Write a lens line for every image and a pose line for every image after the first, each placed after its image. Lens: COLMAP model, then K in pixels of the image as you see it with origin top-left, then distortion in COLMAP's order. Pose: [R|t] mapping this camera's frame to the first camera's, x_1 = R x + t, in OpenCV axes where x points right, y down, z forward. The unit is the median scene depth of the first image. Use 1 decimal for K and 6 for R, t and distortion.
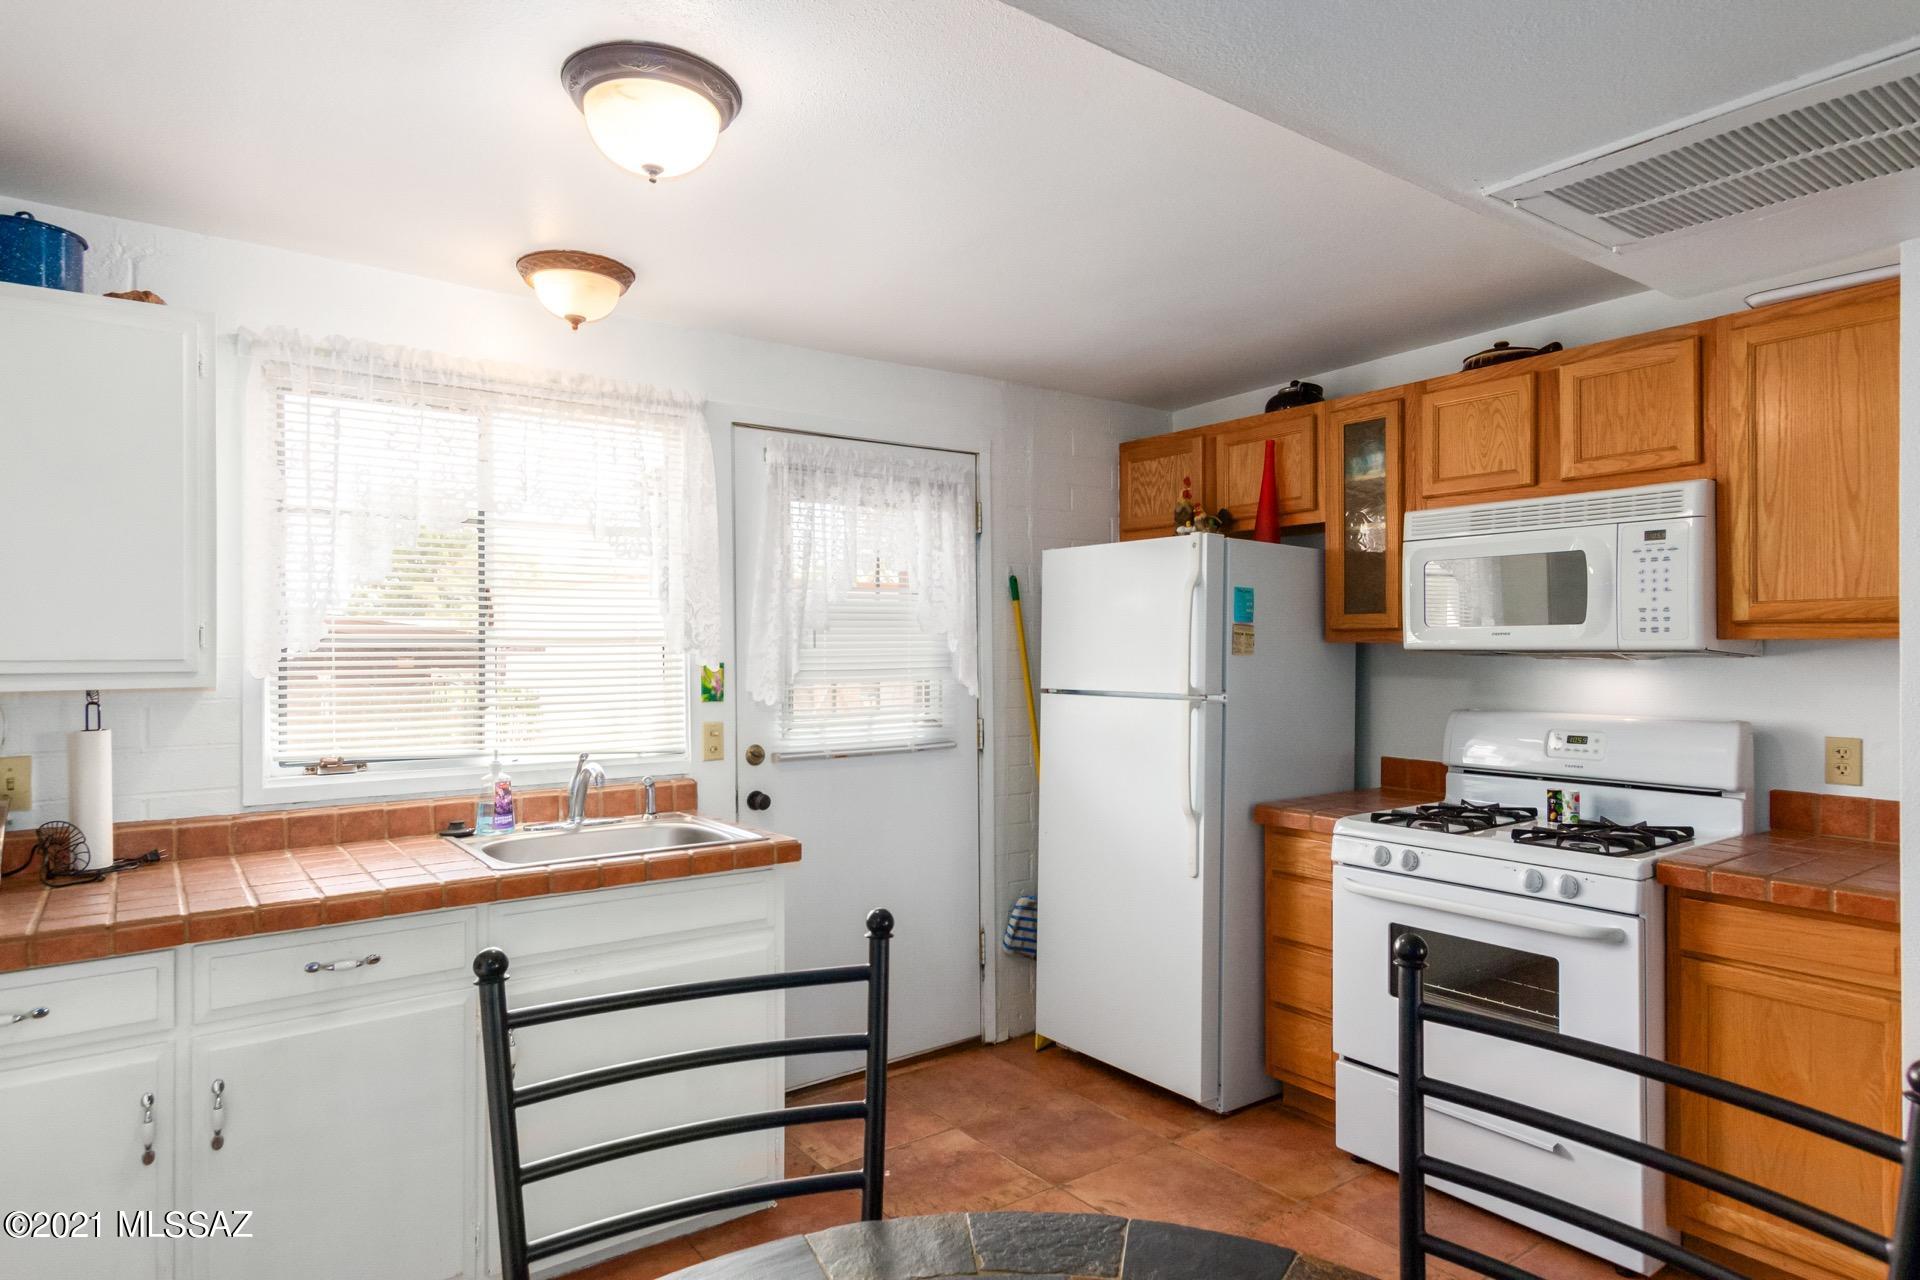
lens RADIAL K [[1104.6, 0, 960.4], [0, 1104.6, 645.7], [0, 0, 1]] dist [0.012746, 0.005174]
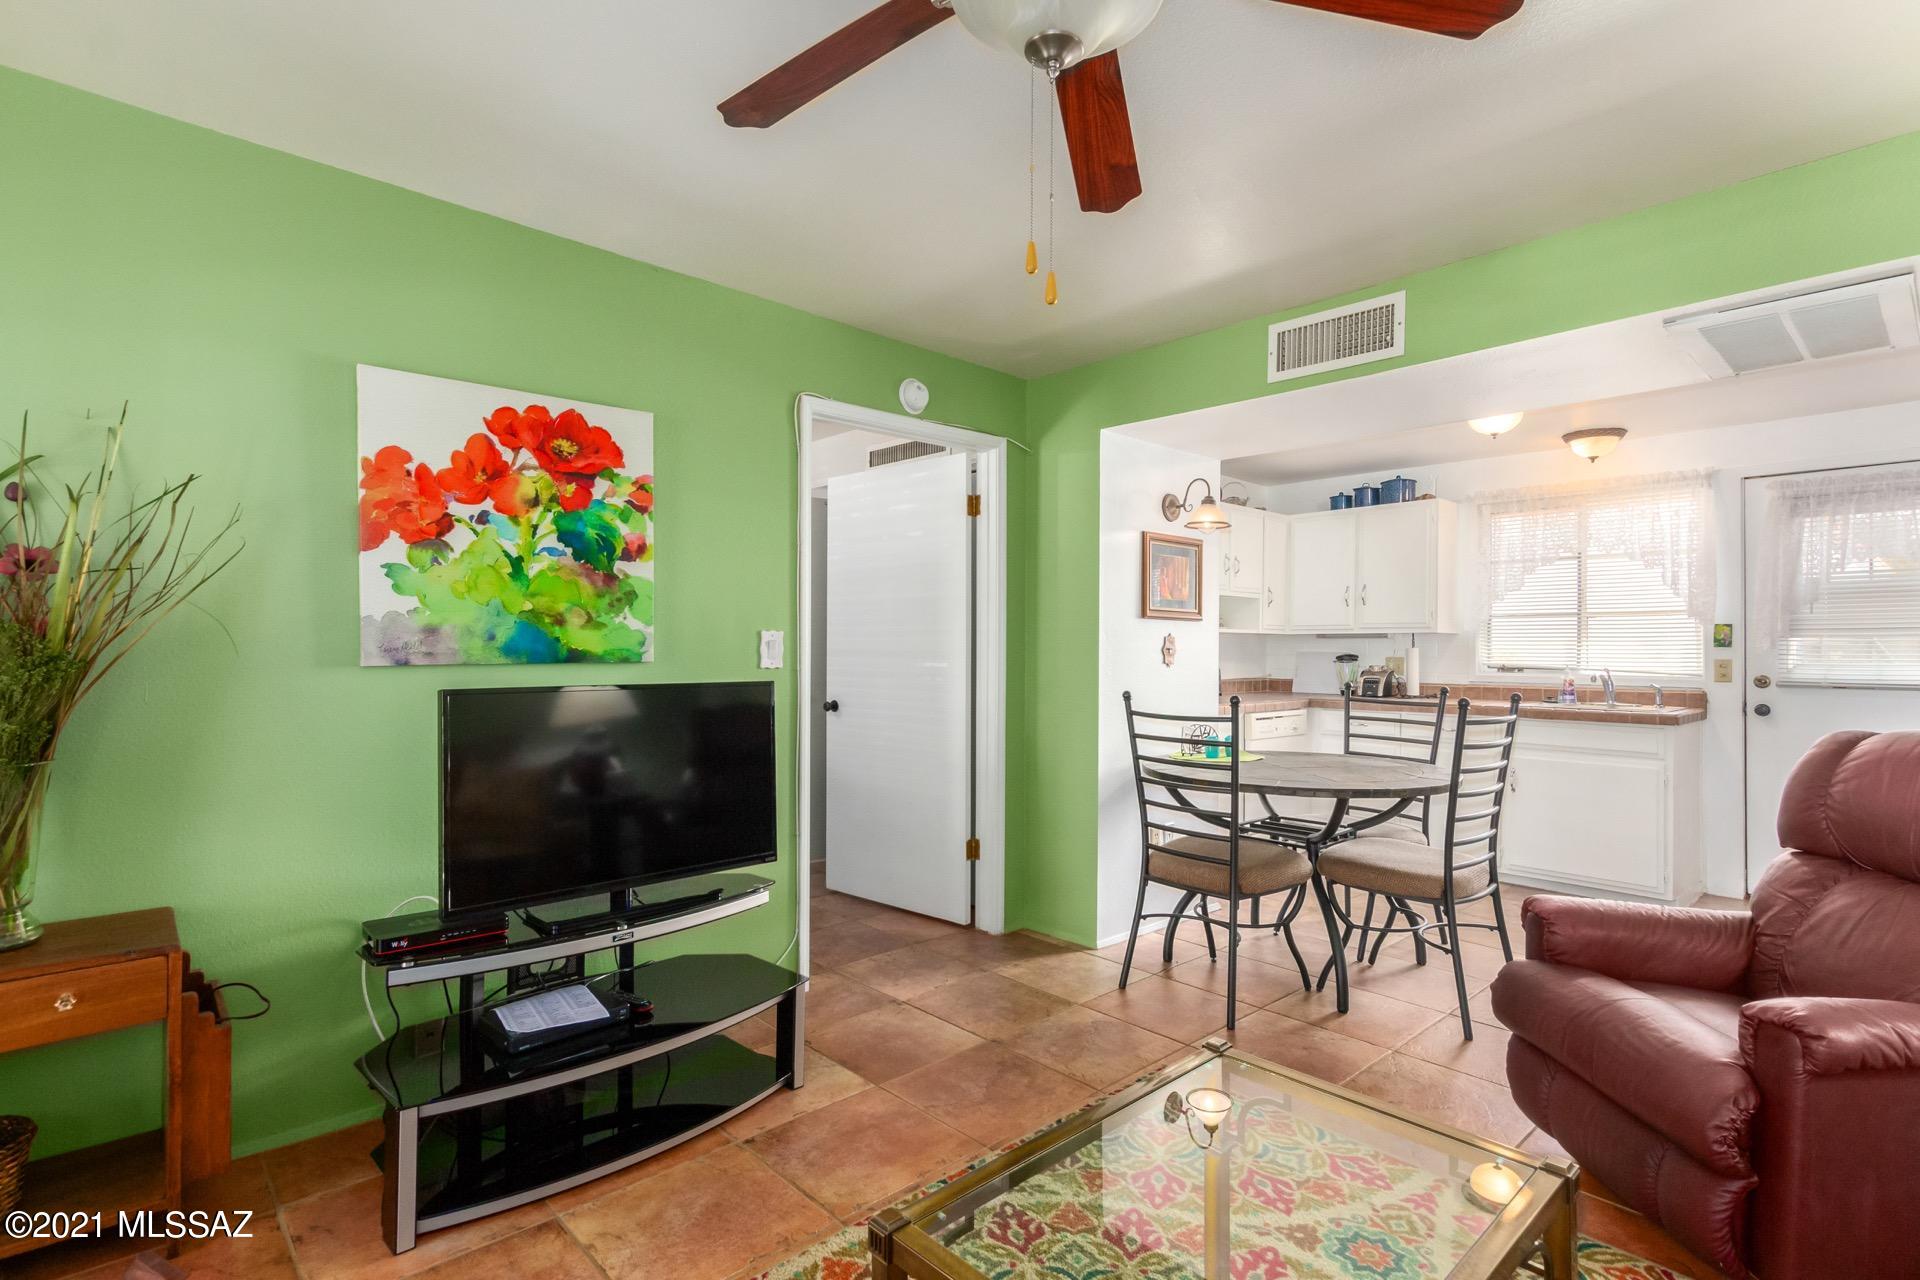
lens RADIAL K [[946.8, 0, 955.3], [0, 946.8, 644.7], [0, 0, 1]] dist [0.020575, -0.007096]
pose [[0.104901, 0.000424, -0.994483, 1.181186], [-0.002952, 0.999996, 0.000115, 0.053730], [0.994478, 0.002923, 0.104902, -0.337497]]
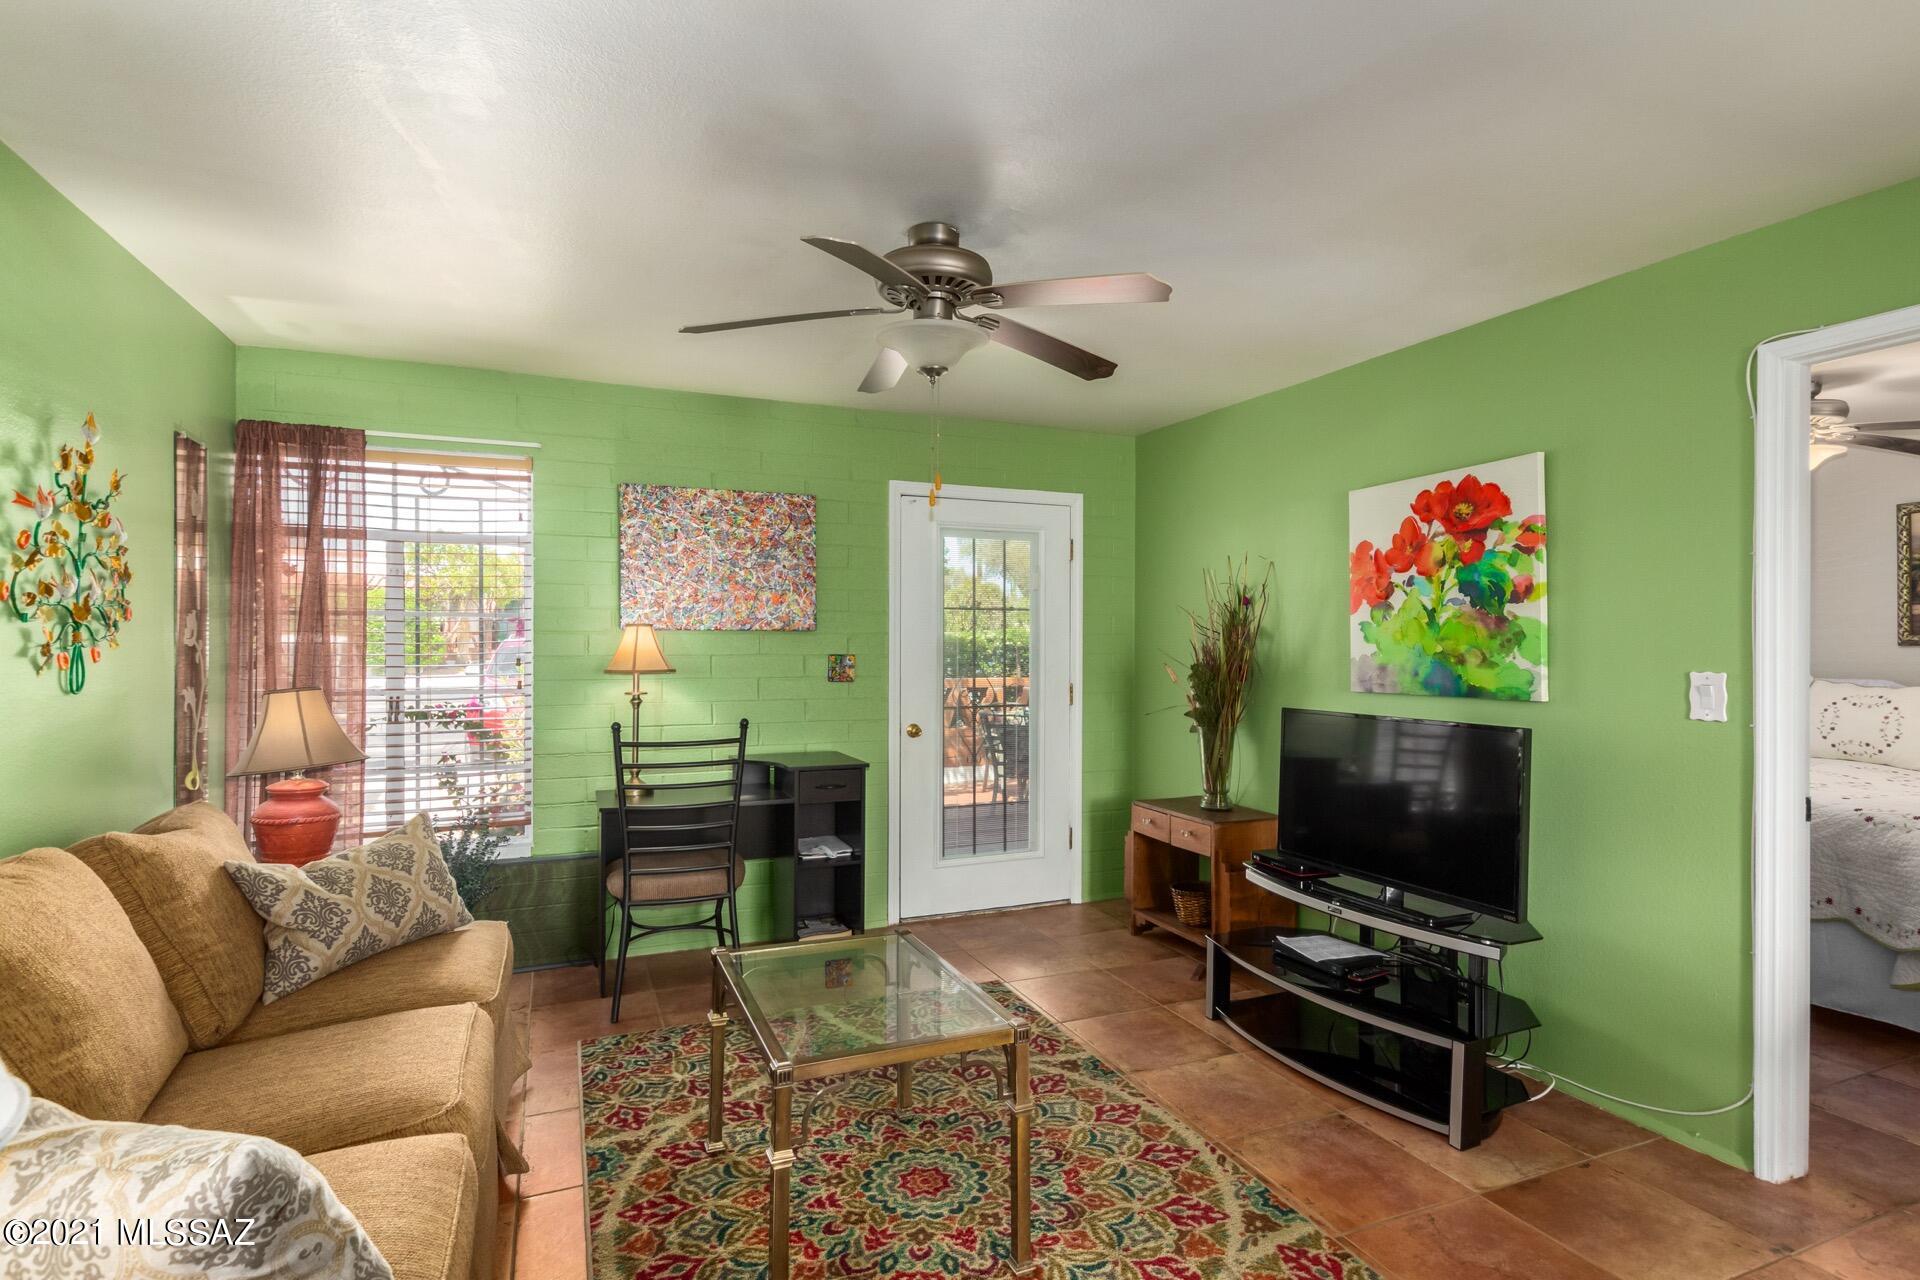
lens RADIAL K [[946.8, 0, 958.2], [0, 946.8, 651.8], [0, 0, 1]] dist [0.020575, -0.007096]
pose [[-0.970984, -0.003166, 0.239124, 0.531986], [-0.001712, 0.999979, 0.006289, 0.016855], [-0.239139, 0.005697, -0.970969, 0.530510]]
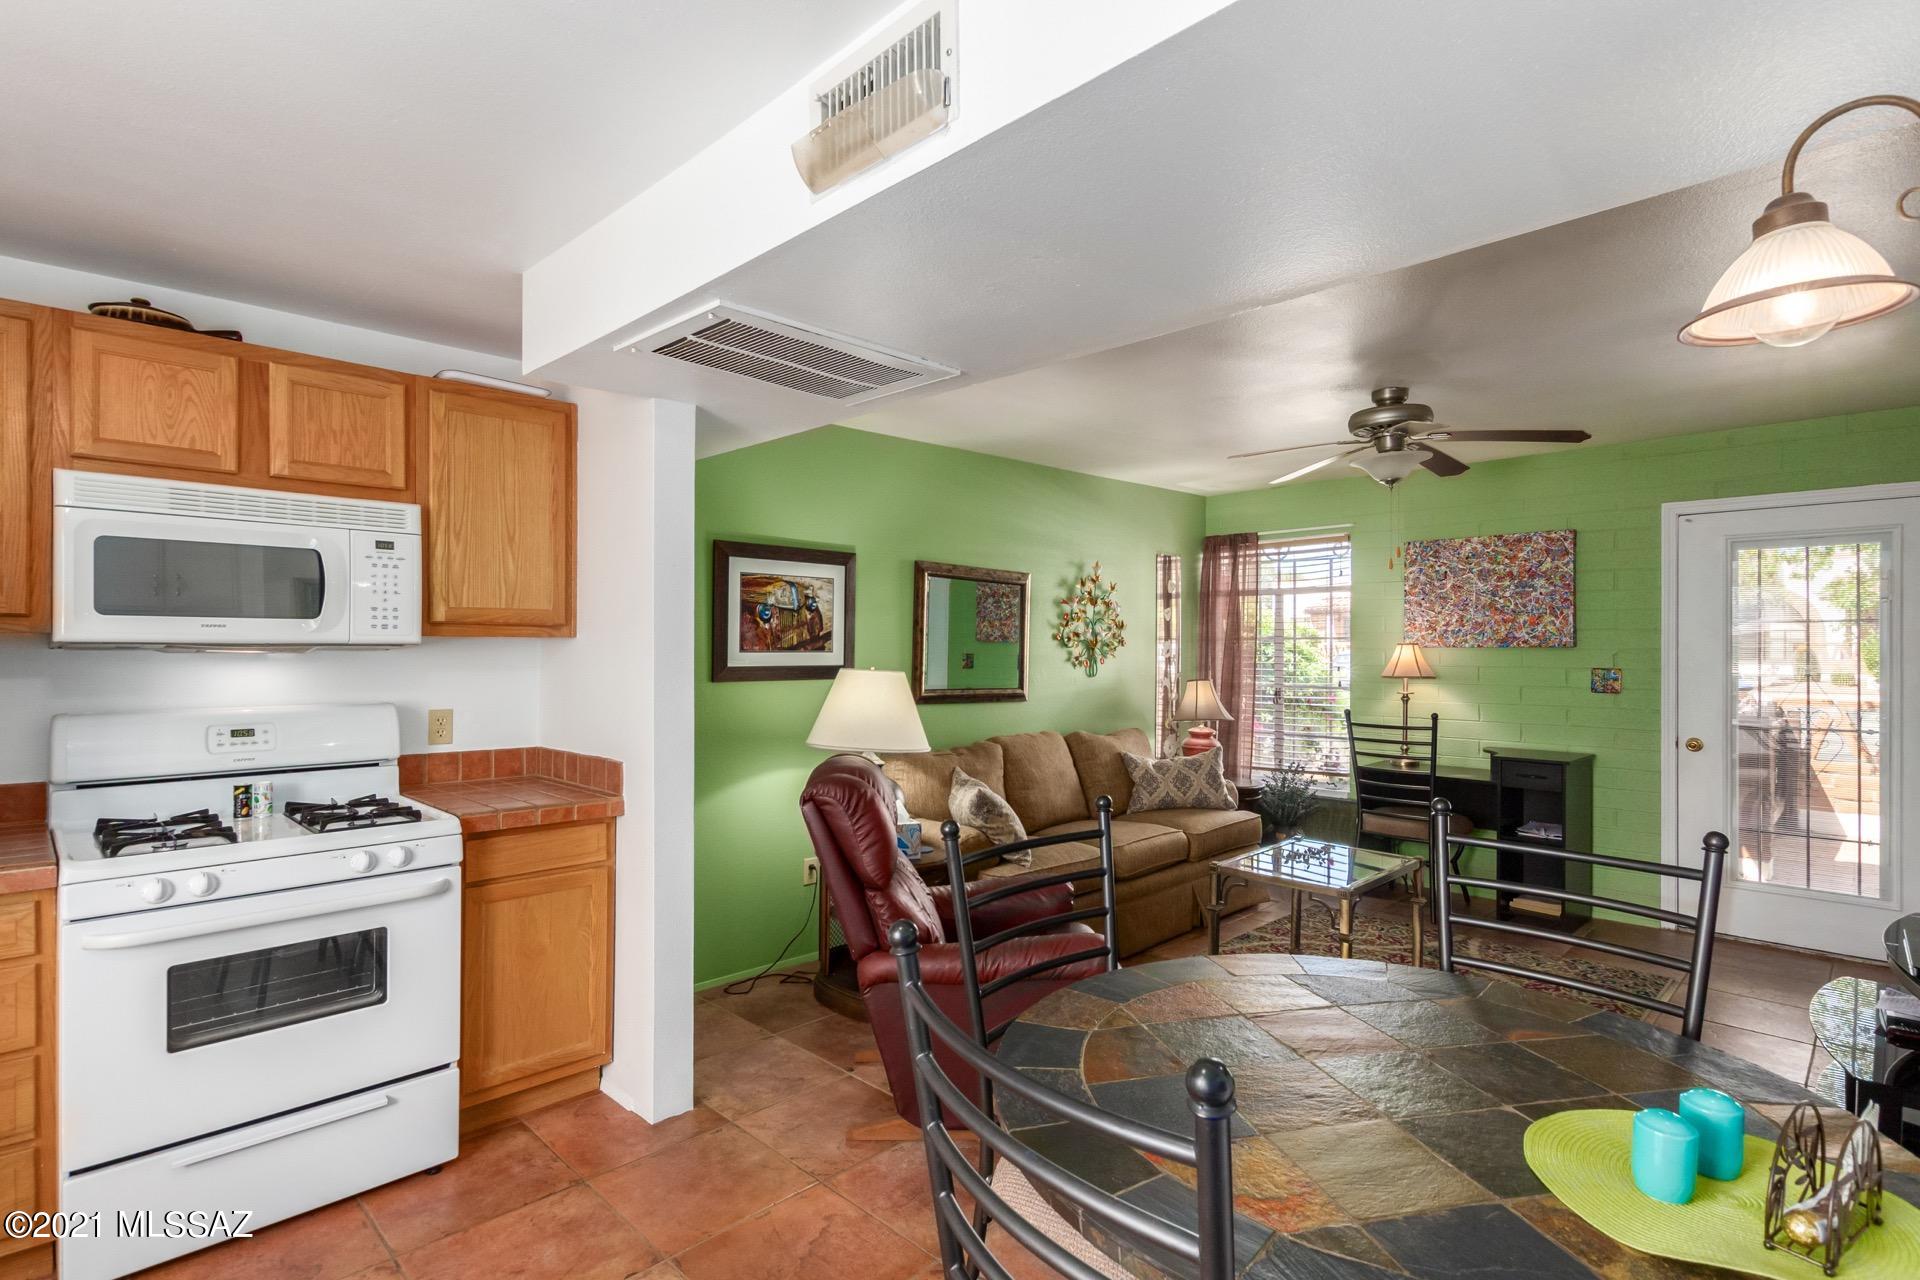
lens RADIAL K [[946.8, 0, 948.4], [0, 946.8, 647.9], [0, 0, 1]] dist [0.020575, -0.007096]
pose [[-0.140751, 0.001810, 0.990043, -0.393927], [-0.005792, 0.999980, -0.002652, 0.006347], [-0.990028, -0.006107, -0.140738, 0.494127]]
